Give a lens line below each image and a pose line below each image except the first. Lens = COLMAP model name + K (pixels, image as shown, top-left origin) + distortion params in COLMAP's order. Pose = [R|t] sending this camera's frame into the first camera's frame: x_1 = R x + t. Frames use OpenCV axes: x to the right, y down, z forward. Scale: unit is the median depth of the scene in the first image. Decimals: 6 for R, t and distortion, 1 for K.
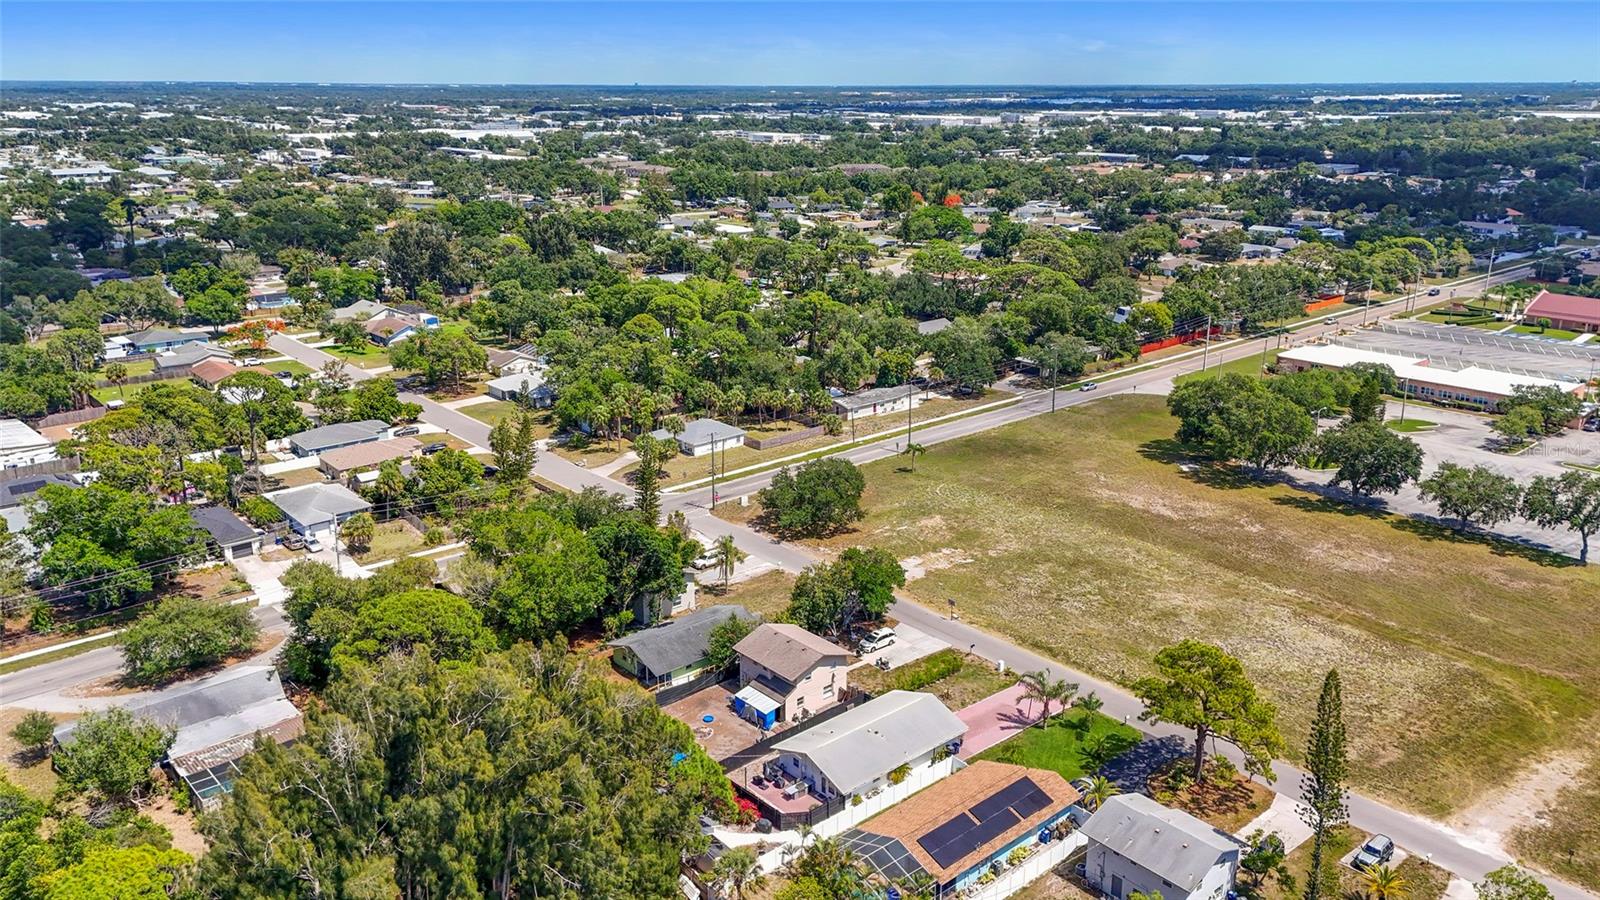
lens RADIAL K [[1158.6, 0, 810.5], [0, 1158.6, 503.0], [0, 0, 1]] dist [0.076716, -0.079128]
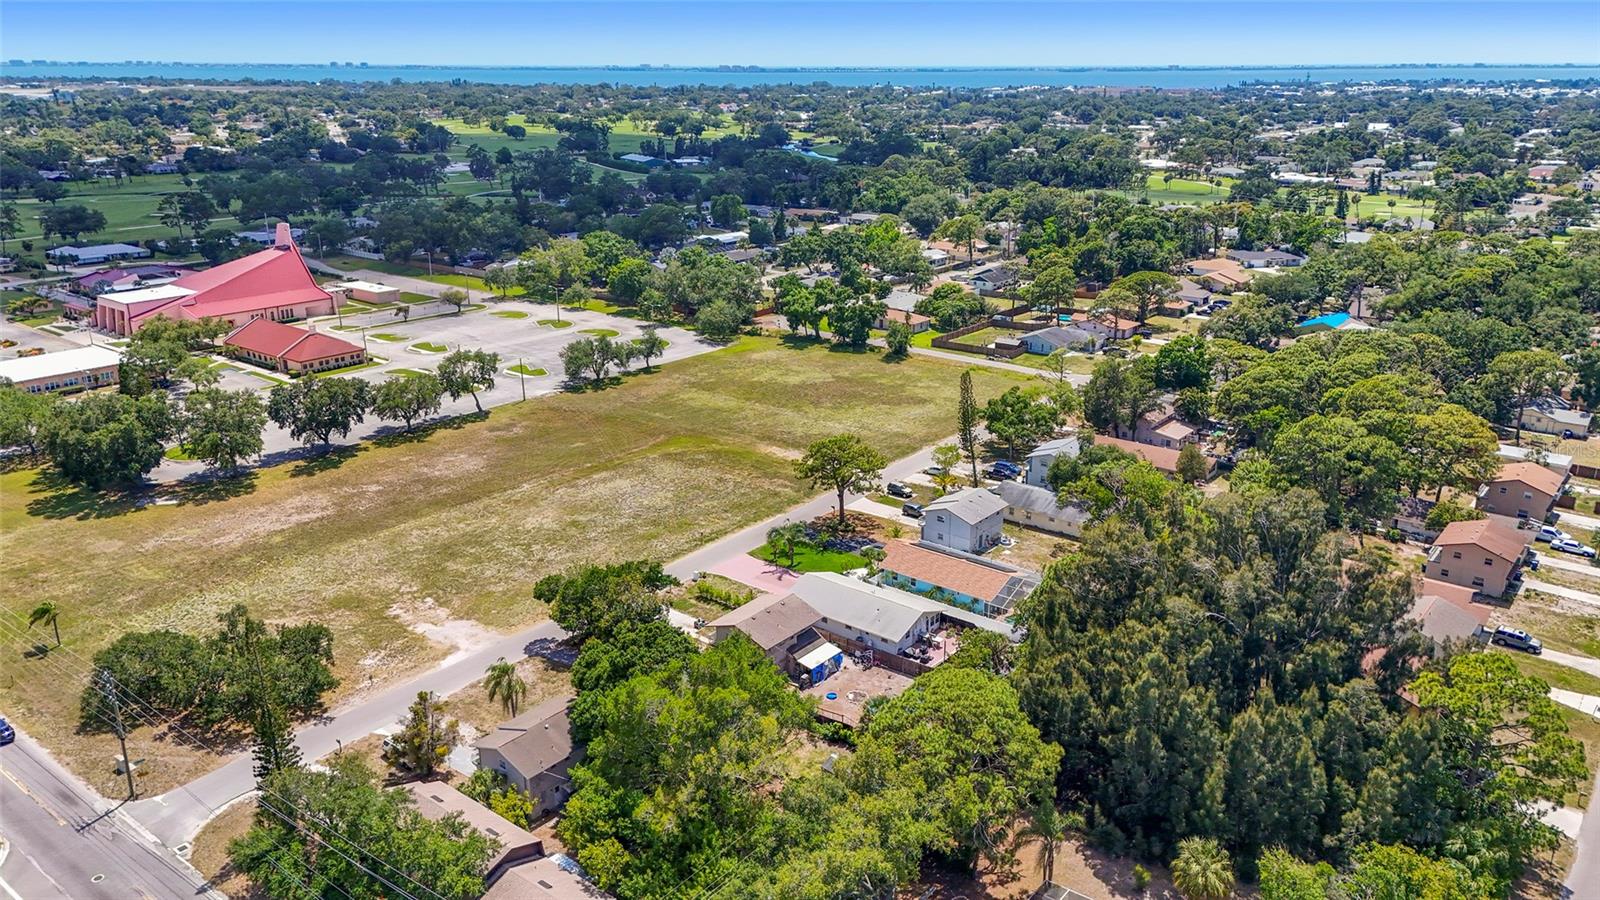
lens RADIAL K [[1173.3, 0, 800.0], [0, 1173.3, 450.0], [0, 0, 1]] dist [0.080395, -0.087809]
pose [[-0.172317, -0.308324, 0.935544, -0.599044], [0.332303, 0.875881, 0.349868, -0.225815], [-0.927298, 0.371172, -0.048473, 0.614226]]
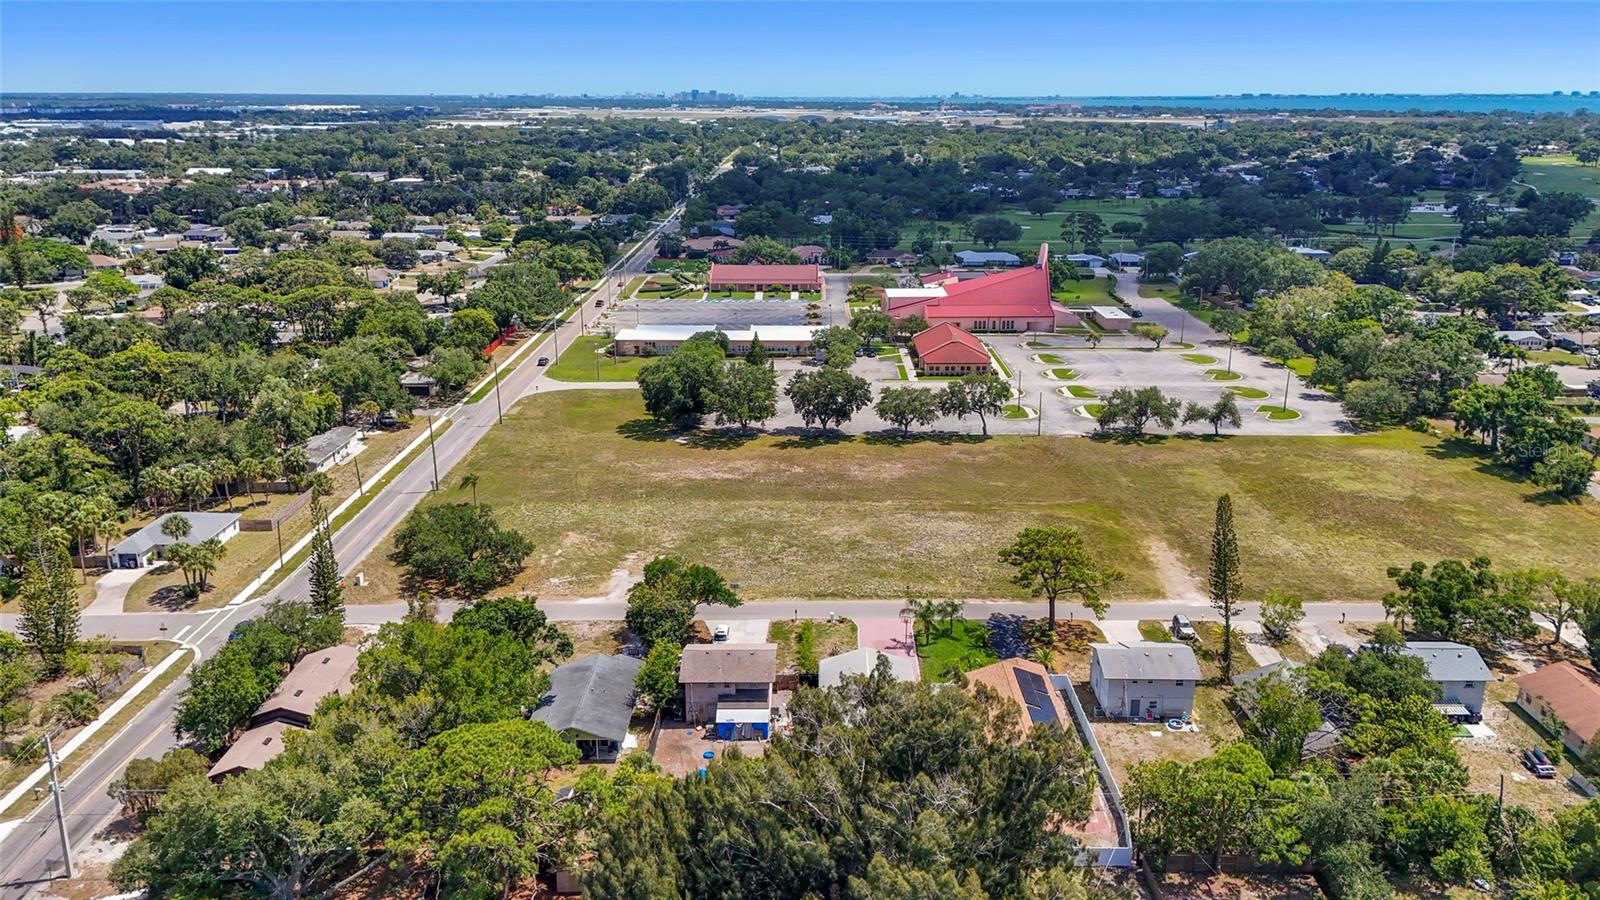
lens RADIAL K [[1177.2, 0, 804.5], [0, 1177.2, 450.9], [0, 0, 1]] dist [0.079997, -0.079128]
pose [[0.666166, -0.217098, 0.713506, -0.417956], [0.254256, 0.965492, 0.056384, -0.056012], [-0.701126, 0.143852, 0.698376, 0.141063]]
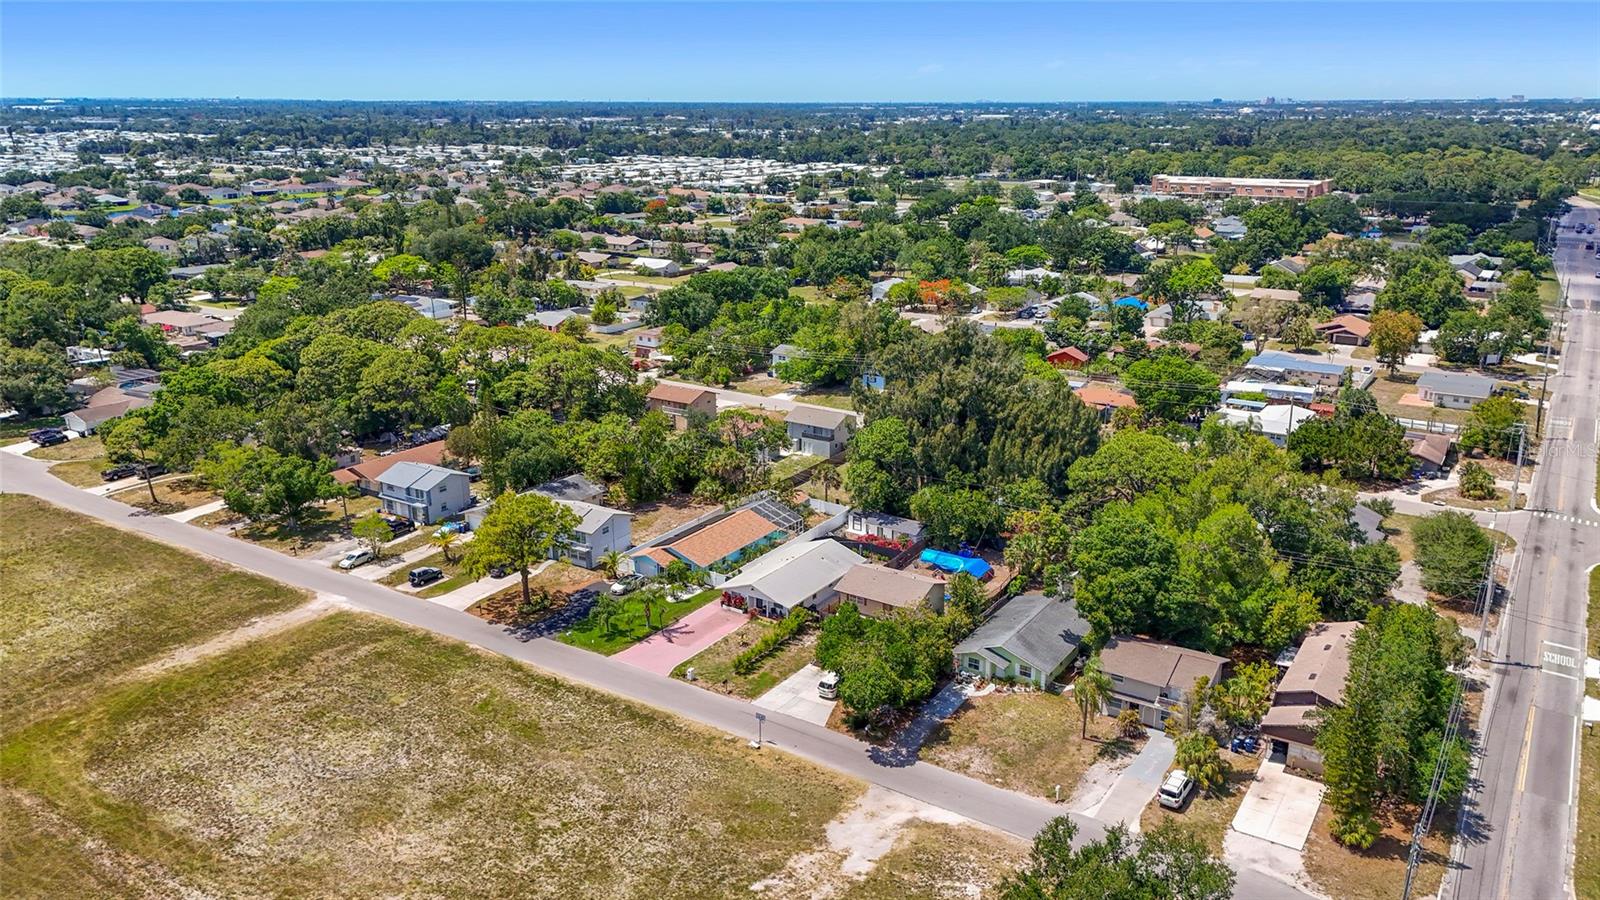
lens RADIAL K [[1177.2, 0, 804.5], [0, 1177.2, 450.9], [0, 0, 1]] dist [0.079997, -0.079128]
pose [[-0.963213, 0.077120, -0.257436, 0.200880], [-0.090439, 0.809044, 0.580748, -0.356629], [0.253065, 0.582666, -0.772307, 1.088394]]
